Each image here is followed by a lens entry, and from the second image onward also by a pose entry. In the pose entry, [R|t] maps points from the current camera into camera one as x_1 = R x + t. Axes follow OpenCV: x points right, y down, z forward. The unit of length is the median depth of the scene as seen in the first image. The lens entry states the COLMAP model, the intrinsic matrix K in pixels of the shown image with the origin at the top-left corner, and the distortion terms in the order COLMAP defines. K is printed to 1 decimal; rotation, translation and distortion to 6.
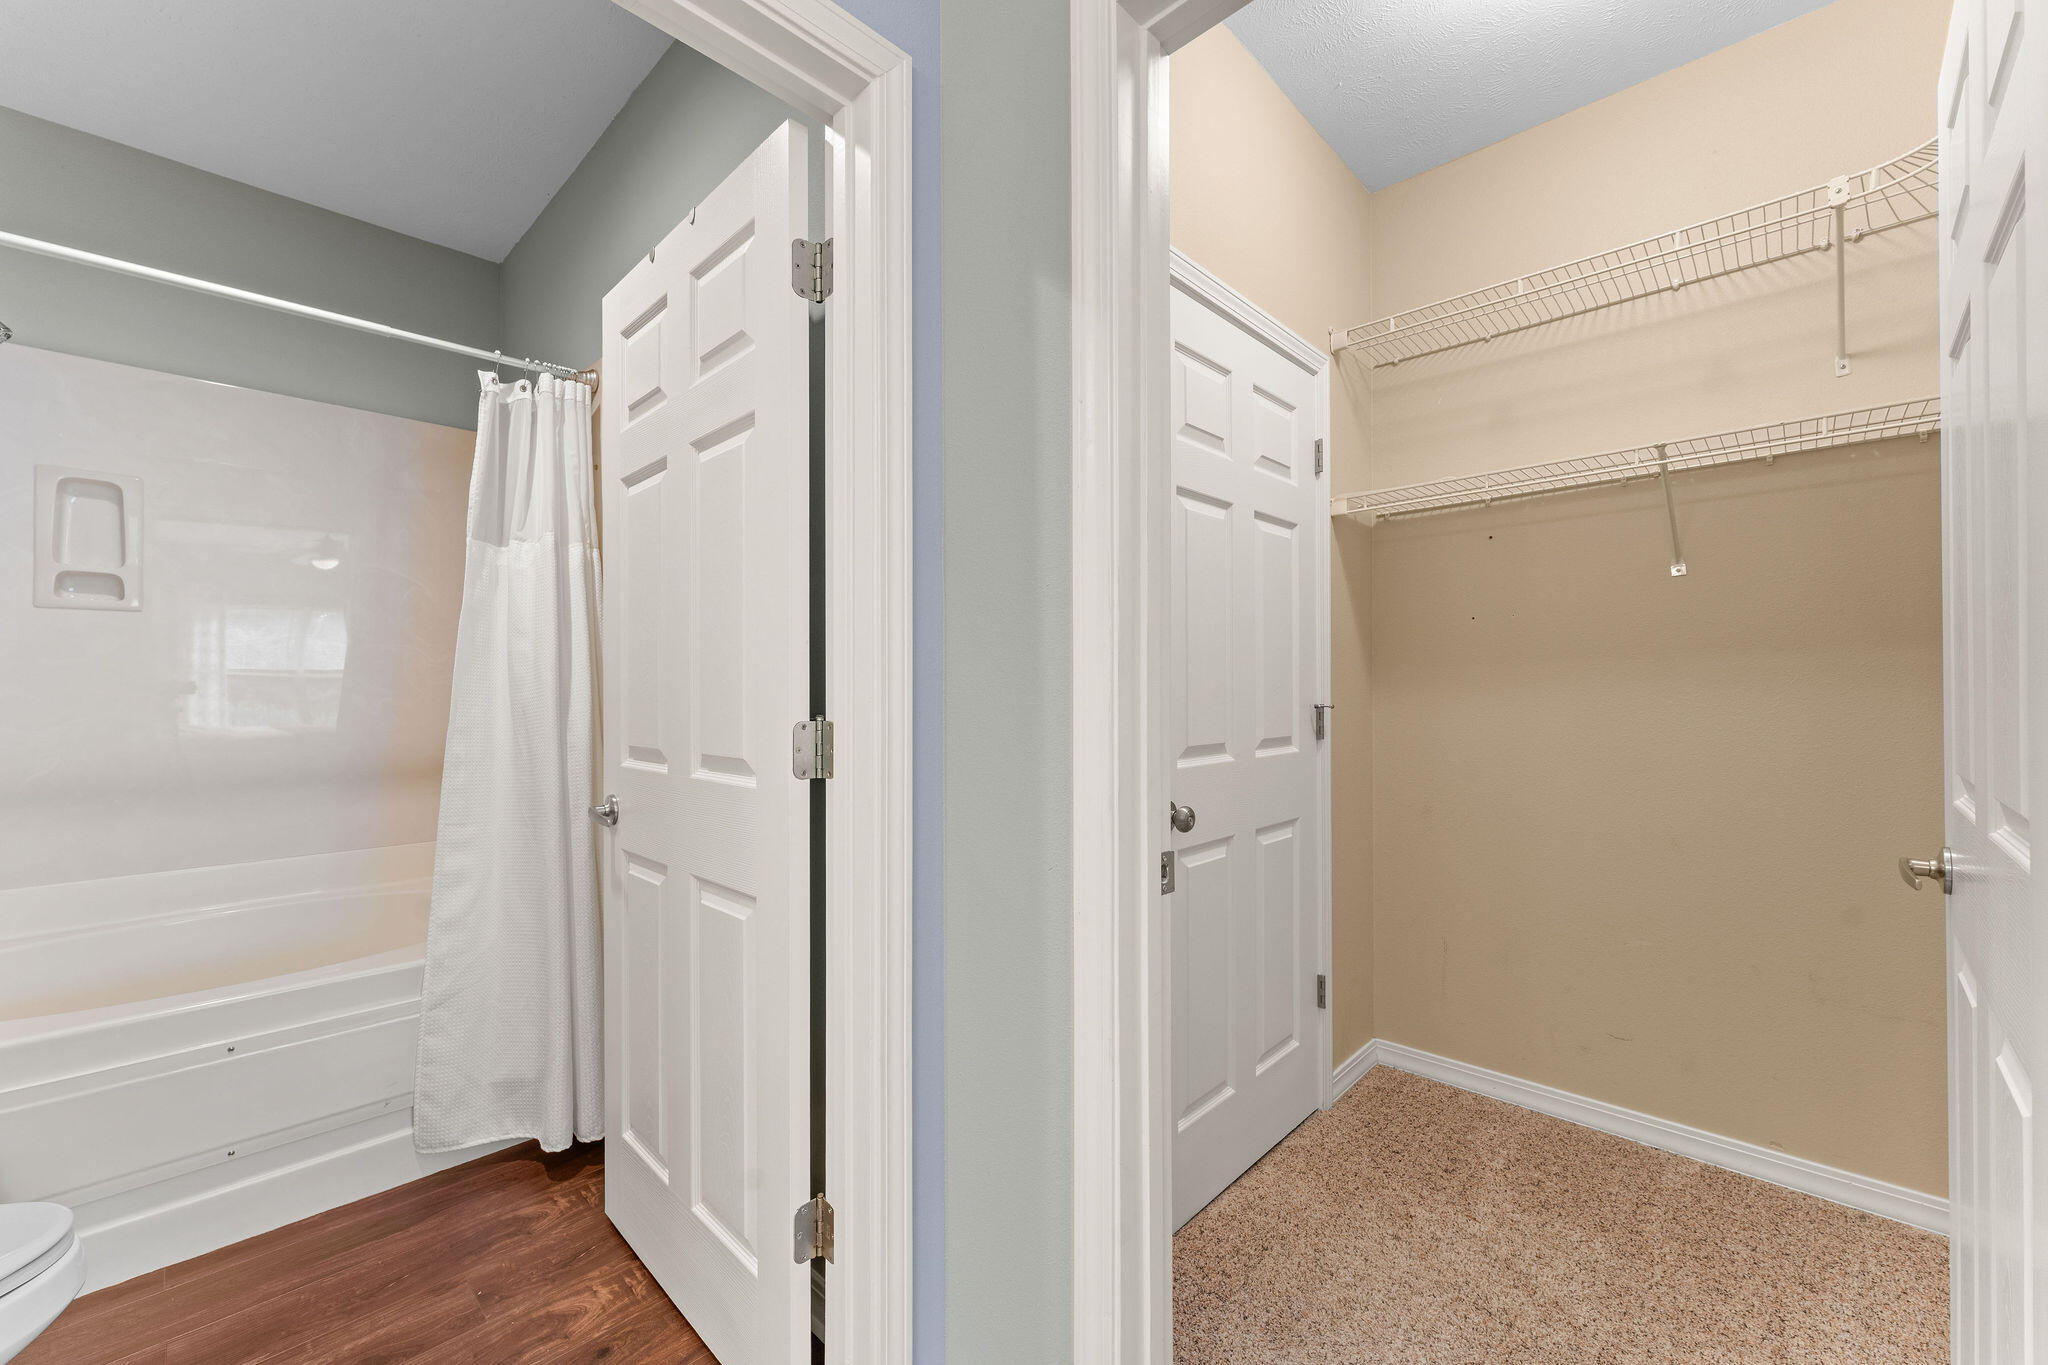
lens RADIAL K [[813.2, 0, 1020.7], [0, 813.2, 678.9], [0, 0, 1]] dist [-0.000266, -0.002103]
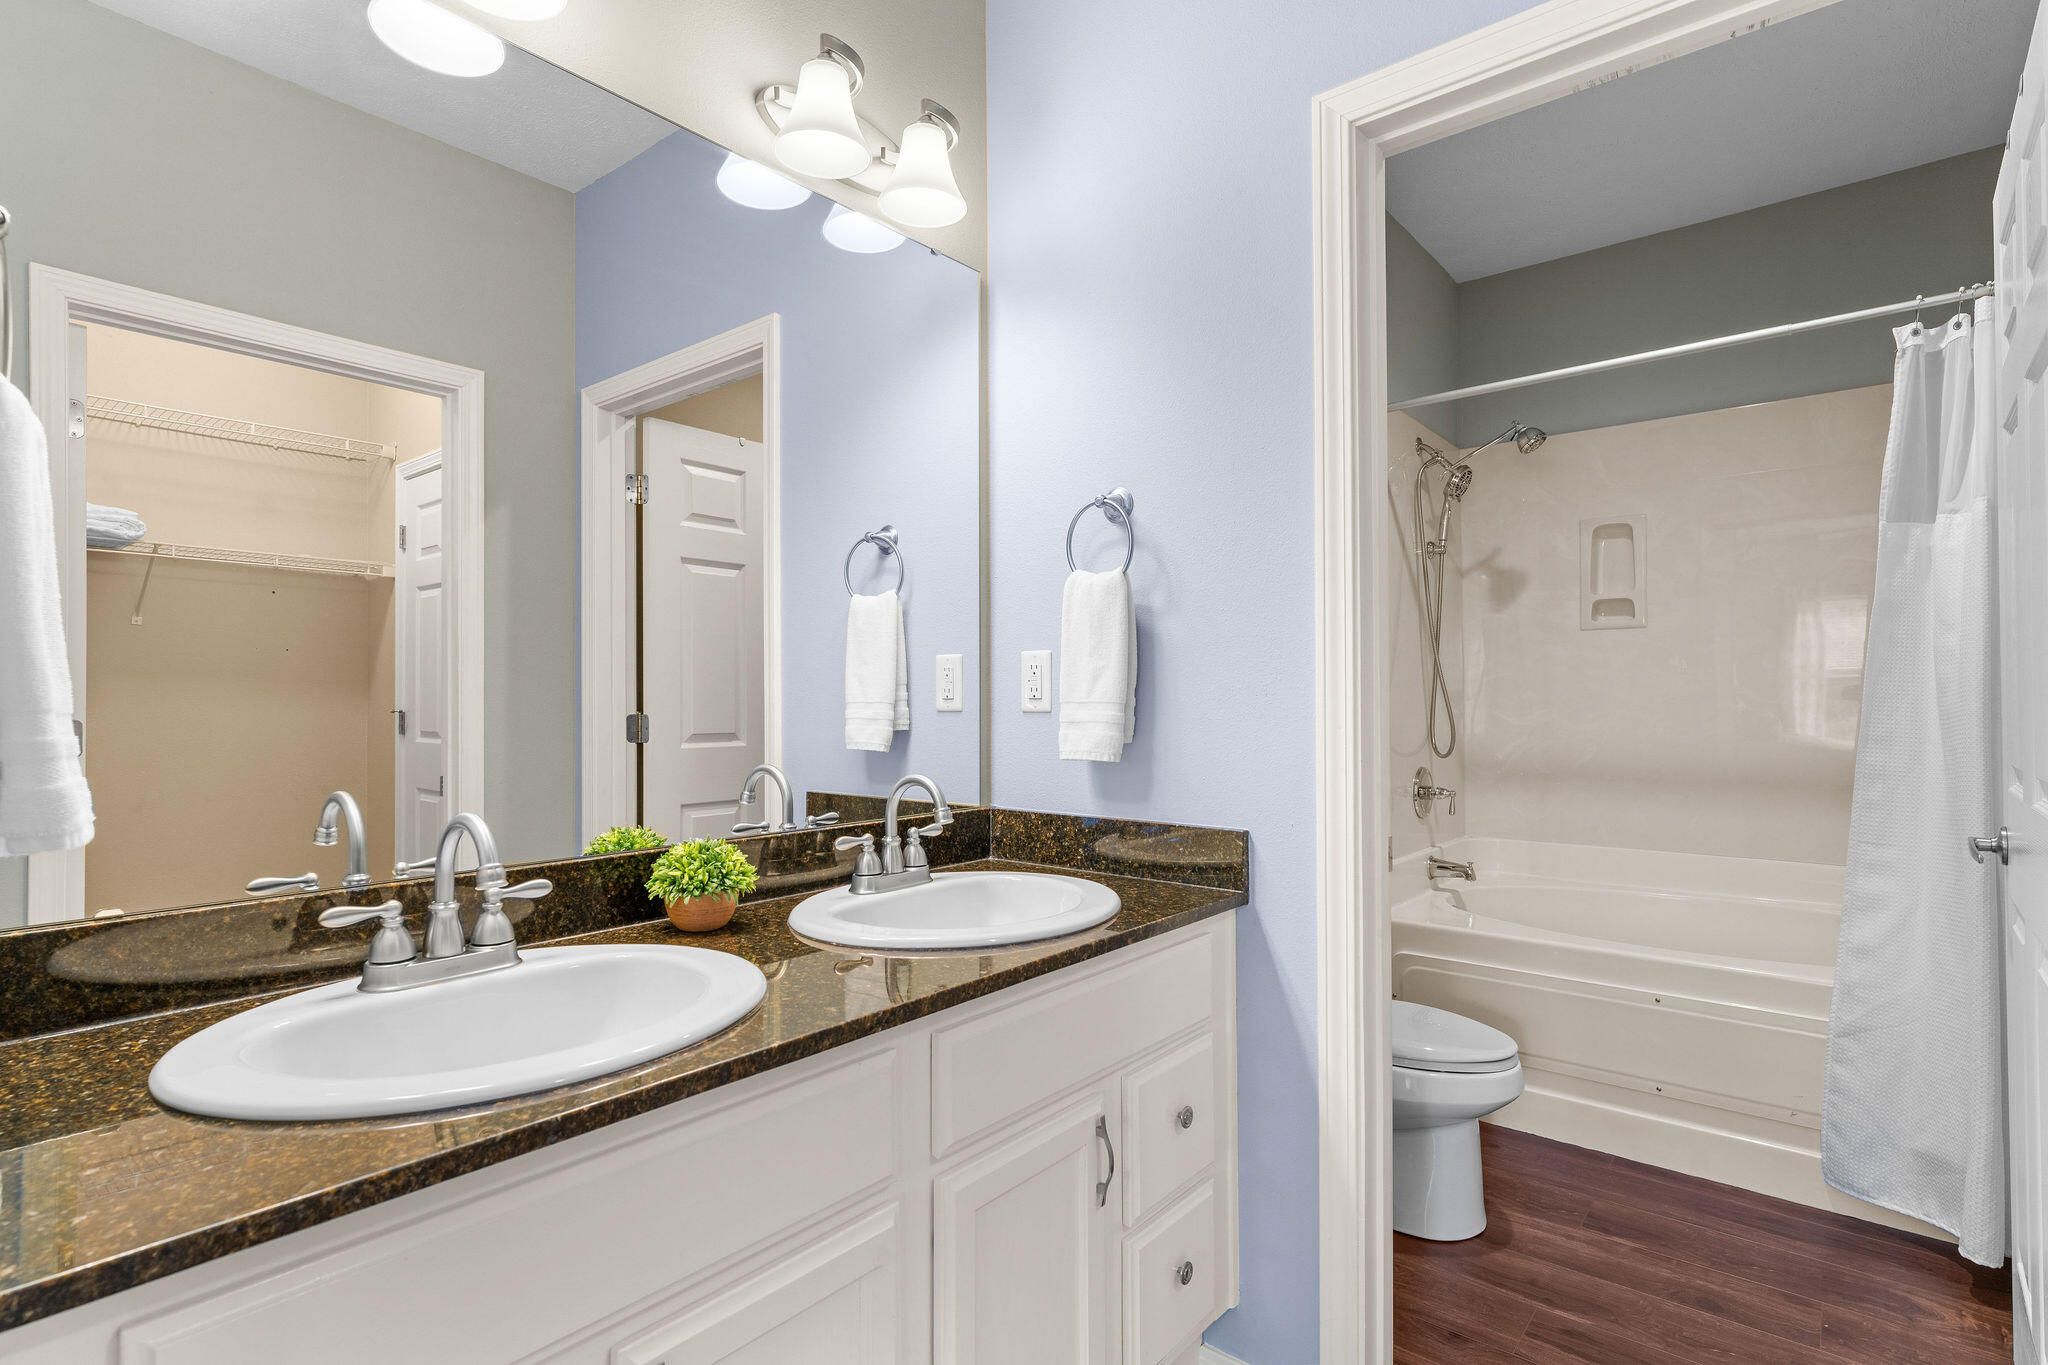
lens RADIAL K [[1005.1, 0, 1028.0], [0, 1005.1, 686.6], [0, 0, 1]] dist [0.004010, 0.000289]
pose [[0.086737, -0.007951, -0.996200, 0.337953], [0.005062, 0.999959, -0.007540, 0.009989], [0.996218, -0.004388, 0.086774, -0.024847]]
